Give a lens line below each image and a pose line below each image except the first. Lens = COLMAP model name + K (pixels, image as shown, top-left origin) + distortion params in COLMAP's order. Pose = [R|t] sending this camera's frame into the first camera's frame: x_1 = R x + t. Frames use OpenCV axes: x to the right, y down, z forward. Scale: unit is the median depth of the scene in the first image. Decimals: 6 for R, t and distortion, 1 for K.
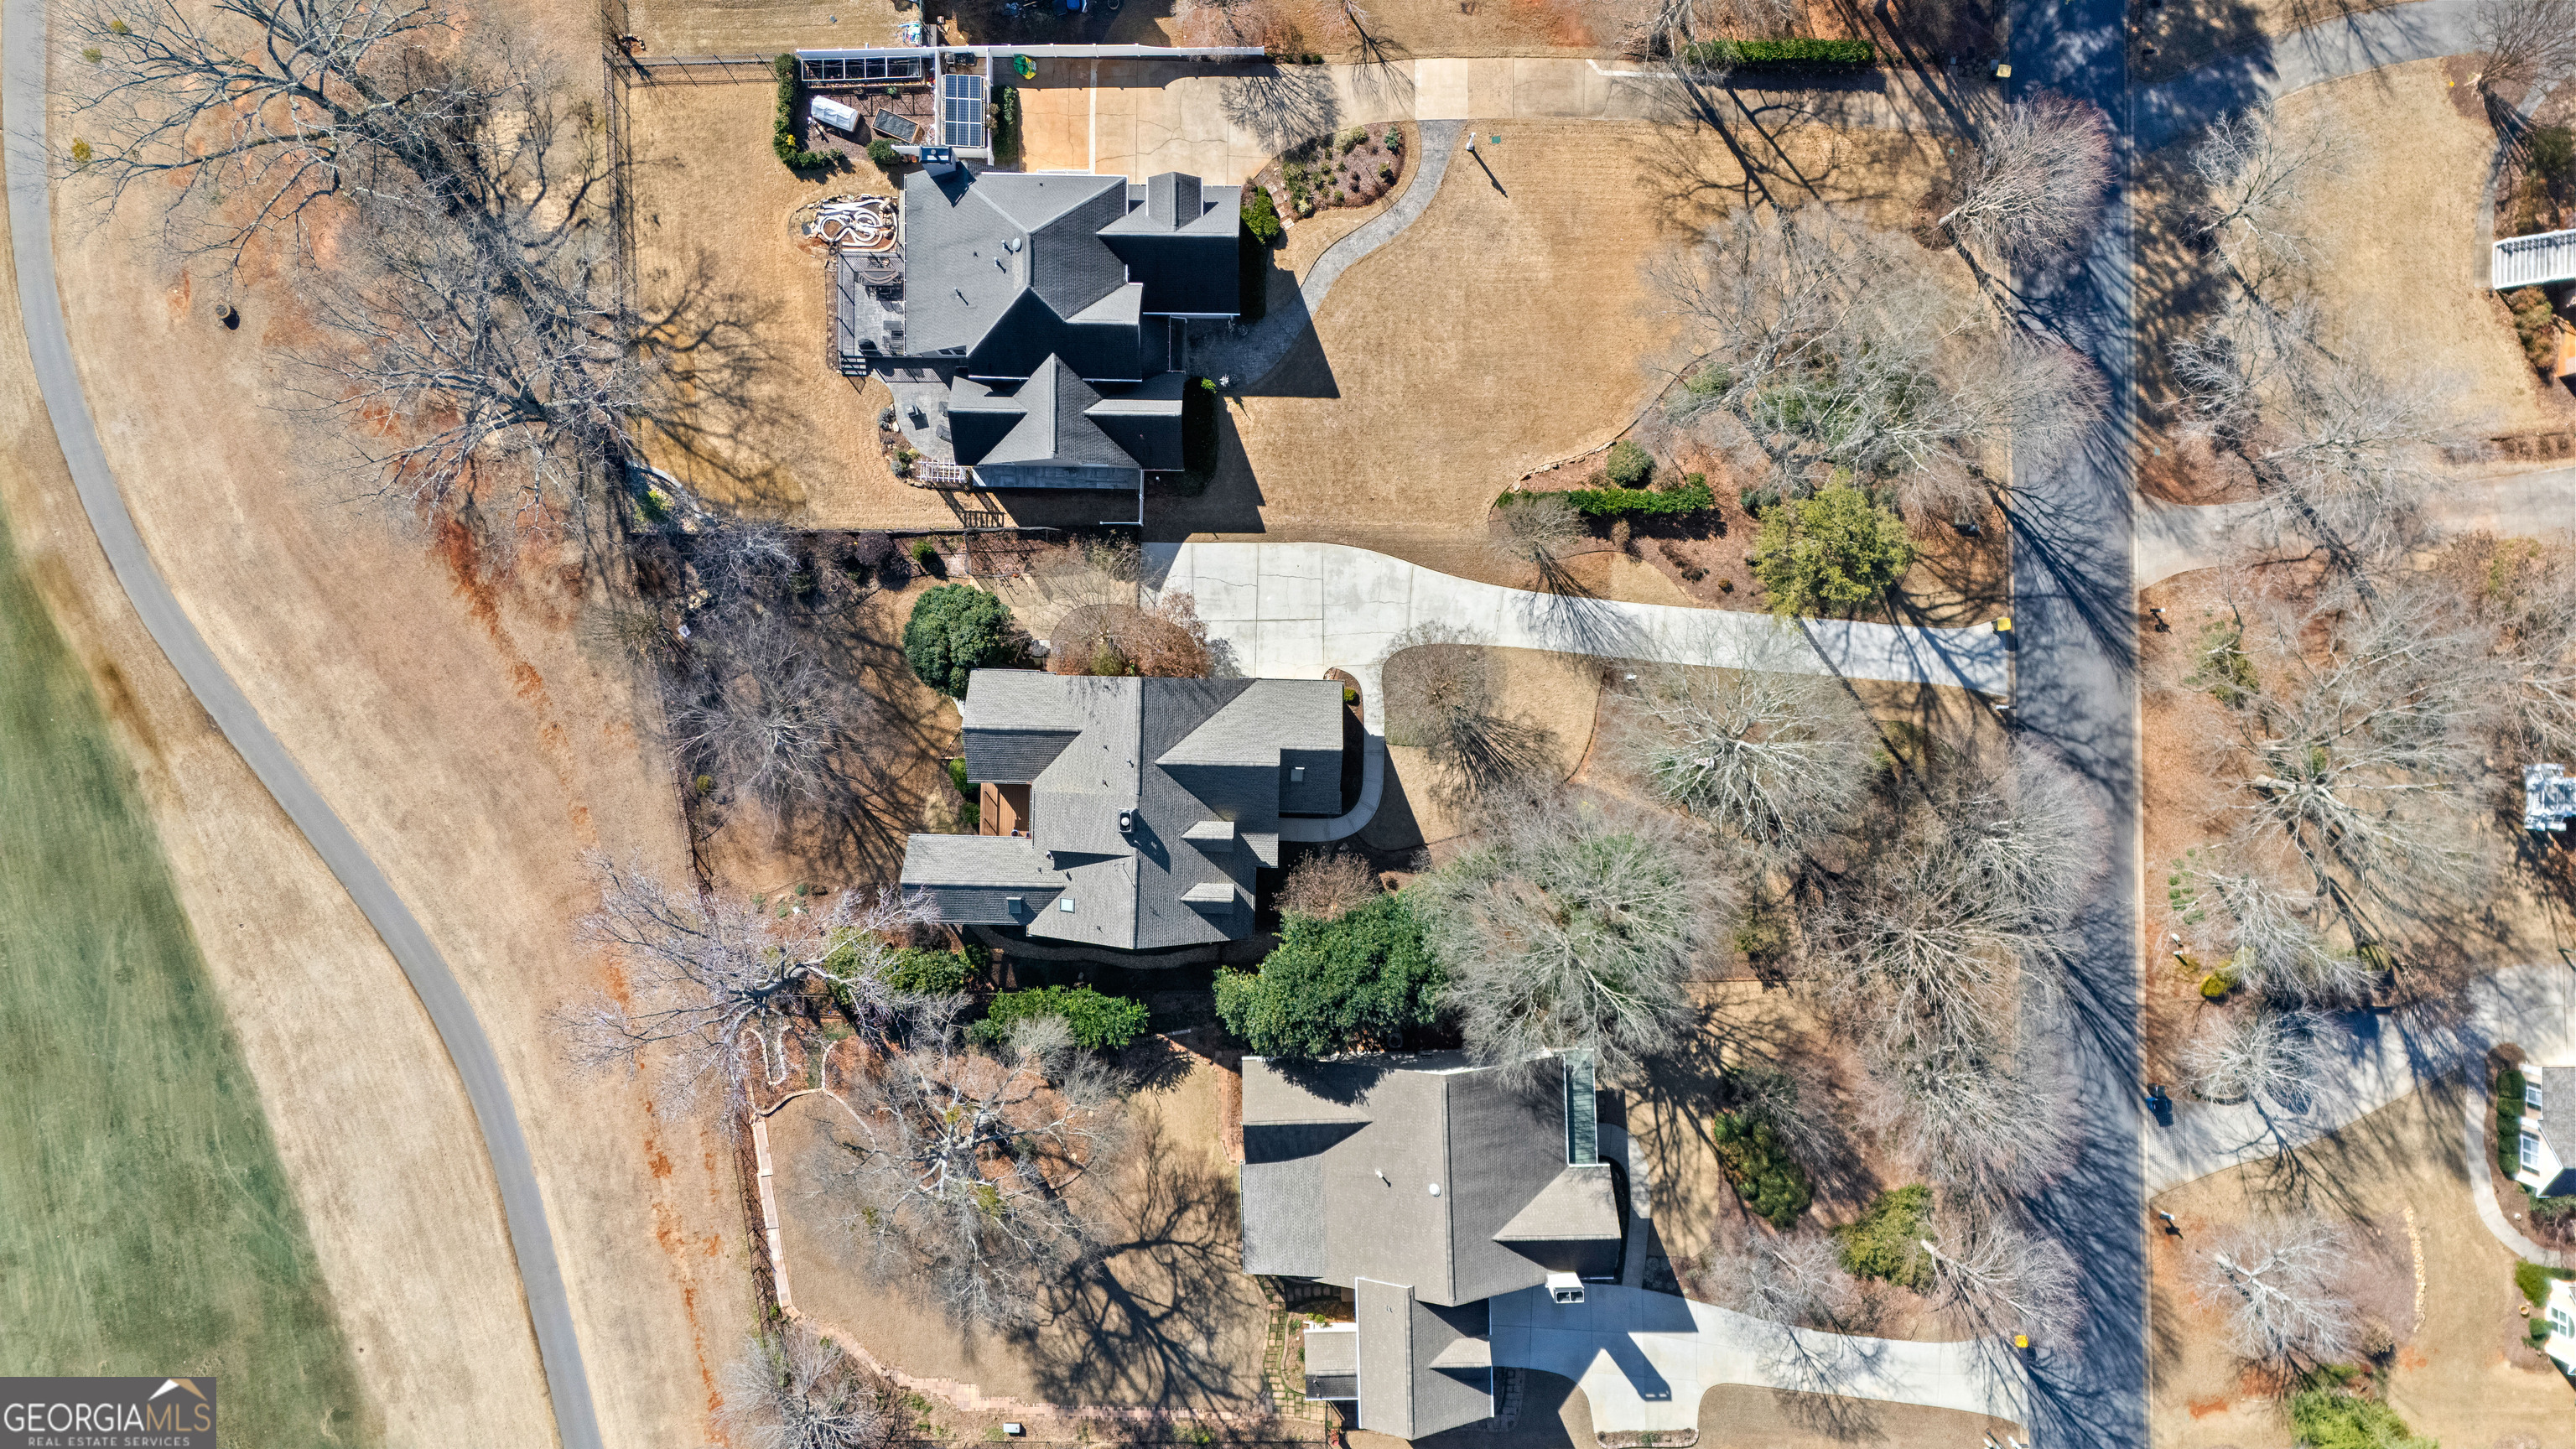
lens RADIAL K [[1876.6, 0, 1288.0], [0, 1876.6, 724.5], [0, 0, 1]] dist [0.073620, -0.064142]
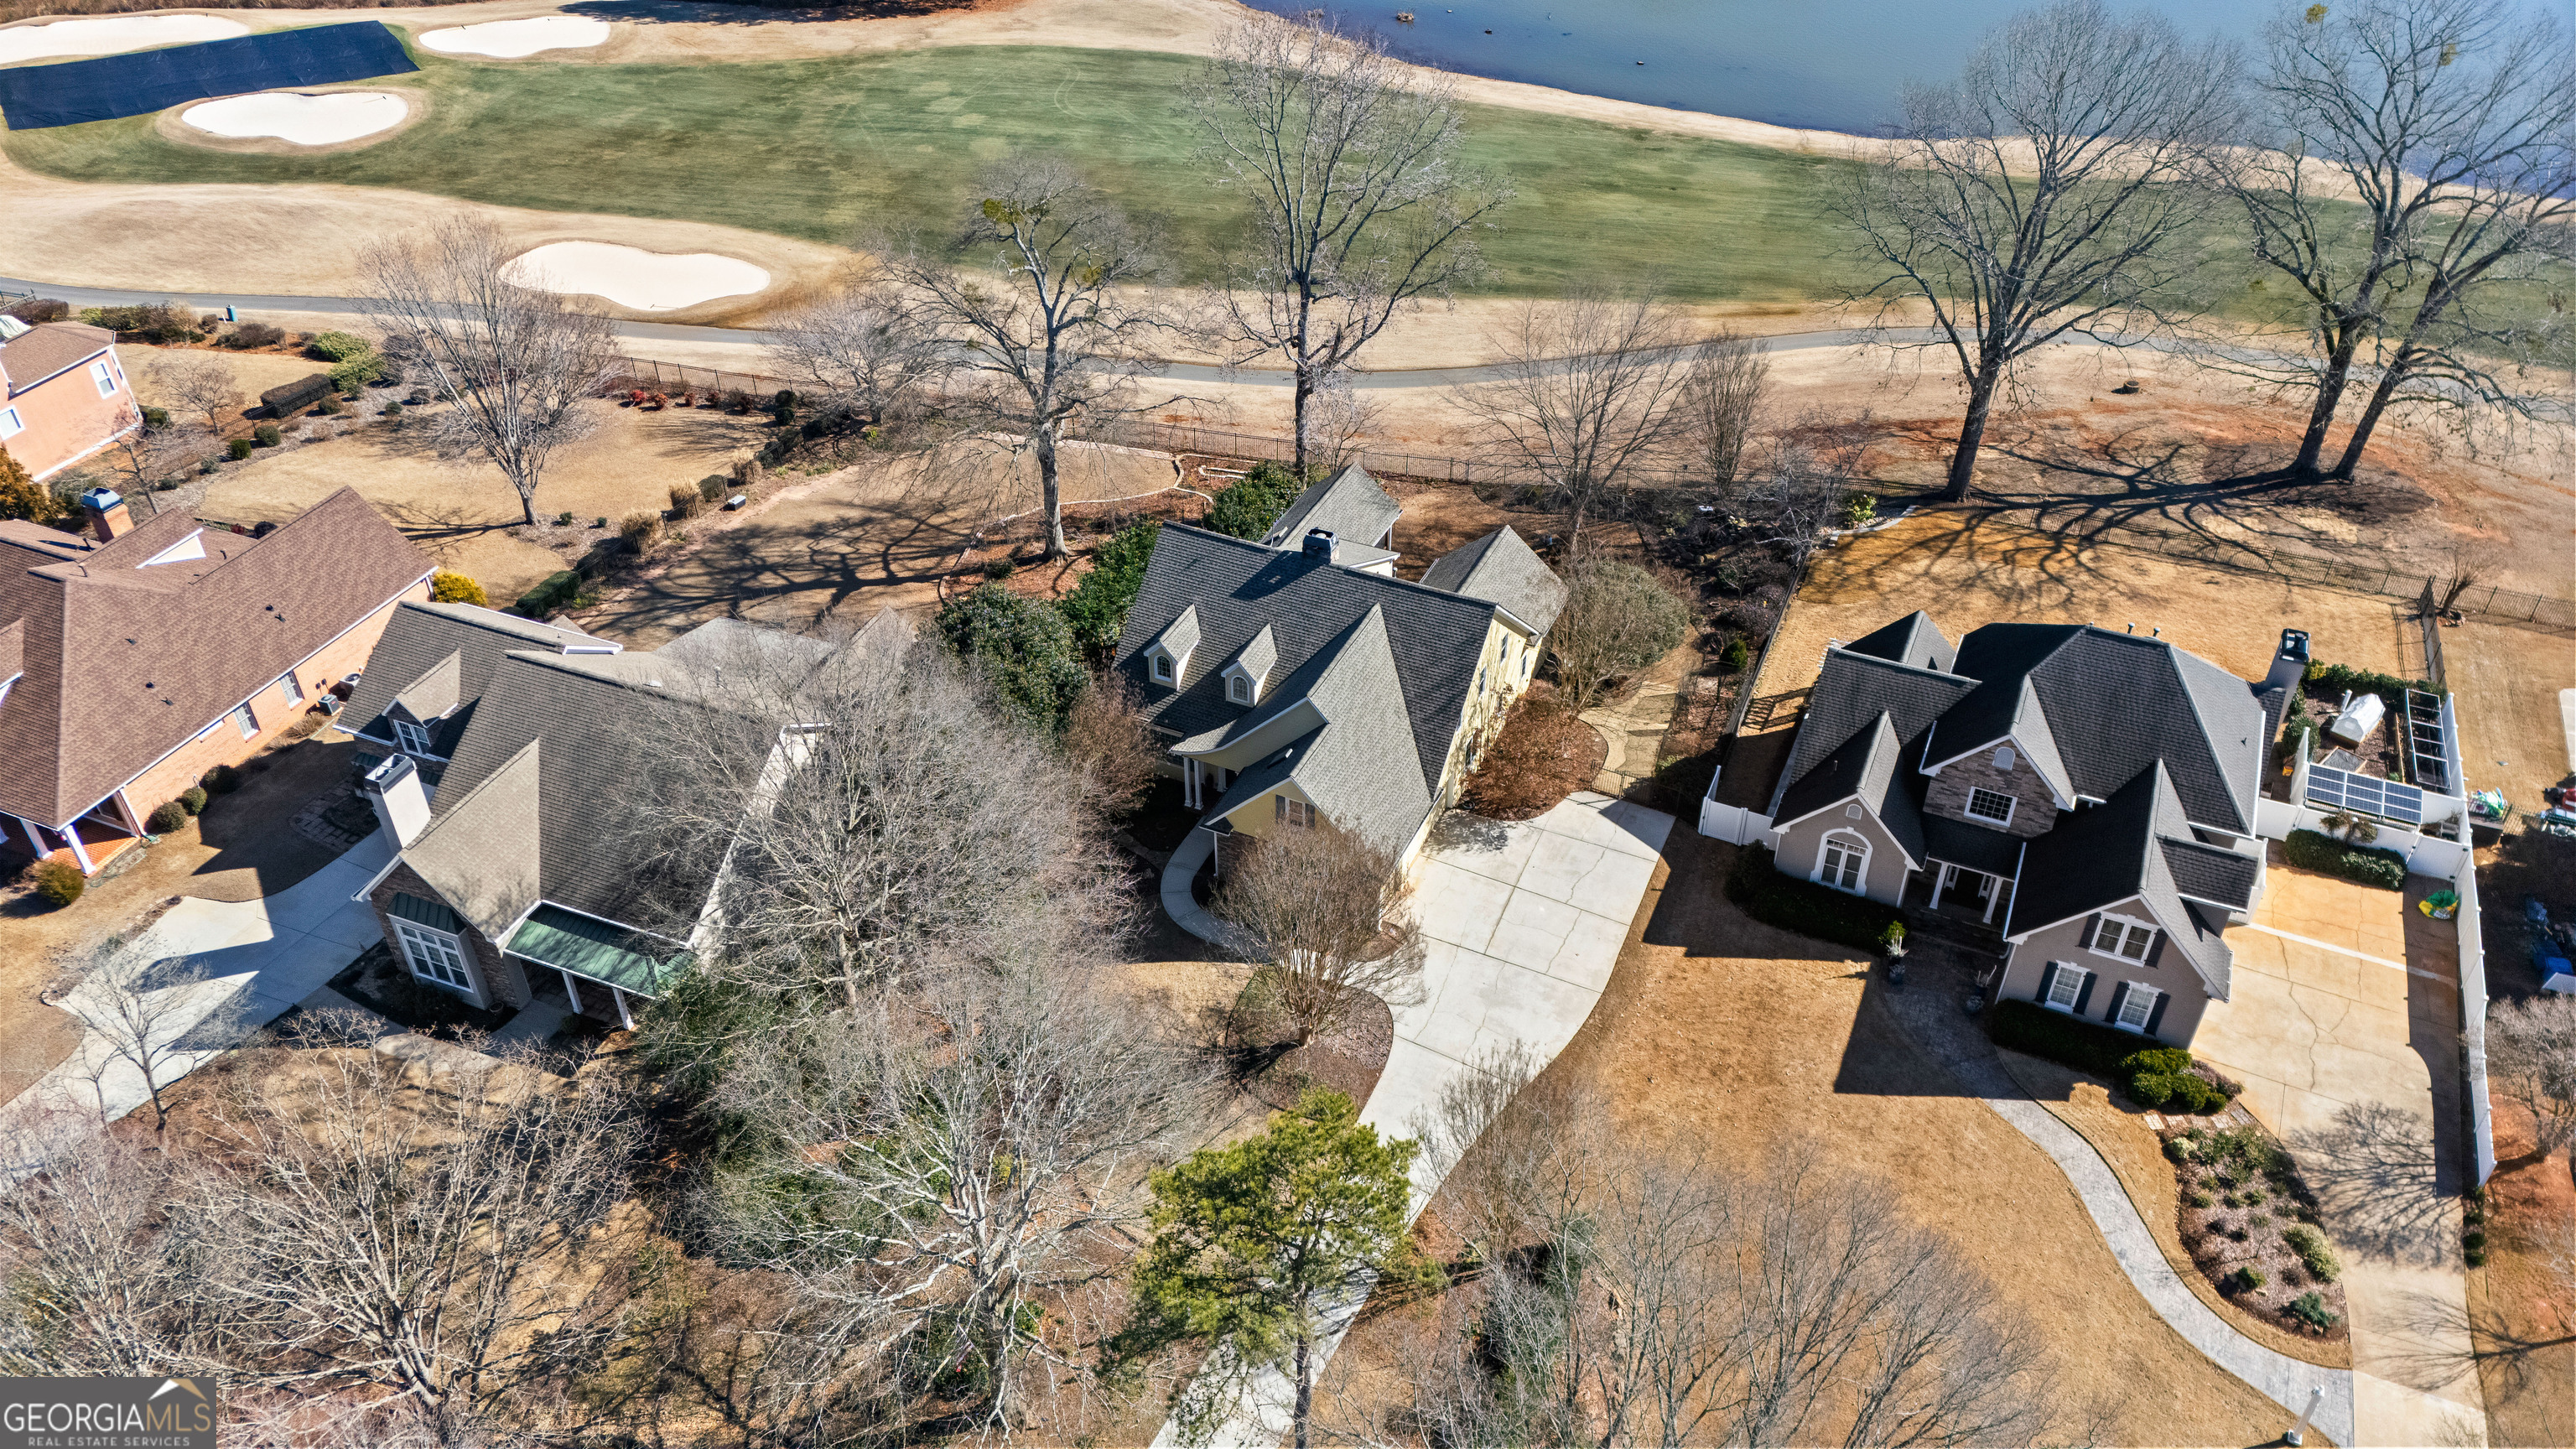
lens RADIAL K [[1876.6, 0, 1288.0], [0, 1876.6, 724.5], [0, 0, 1]] dist [0.073620, -0.064142]
pose [[-0.402486, 0.561732, -0.722815, 0.460261], [-0.915401, -0.252857, 0.313217, -0.174014], [-0.006825, 0.787731, 0.615982, 0.545751]]
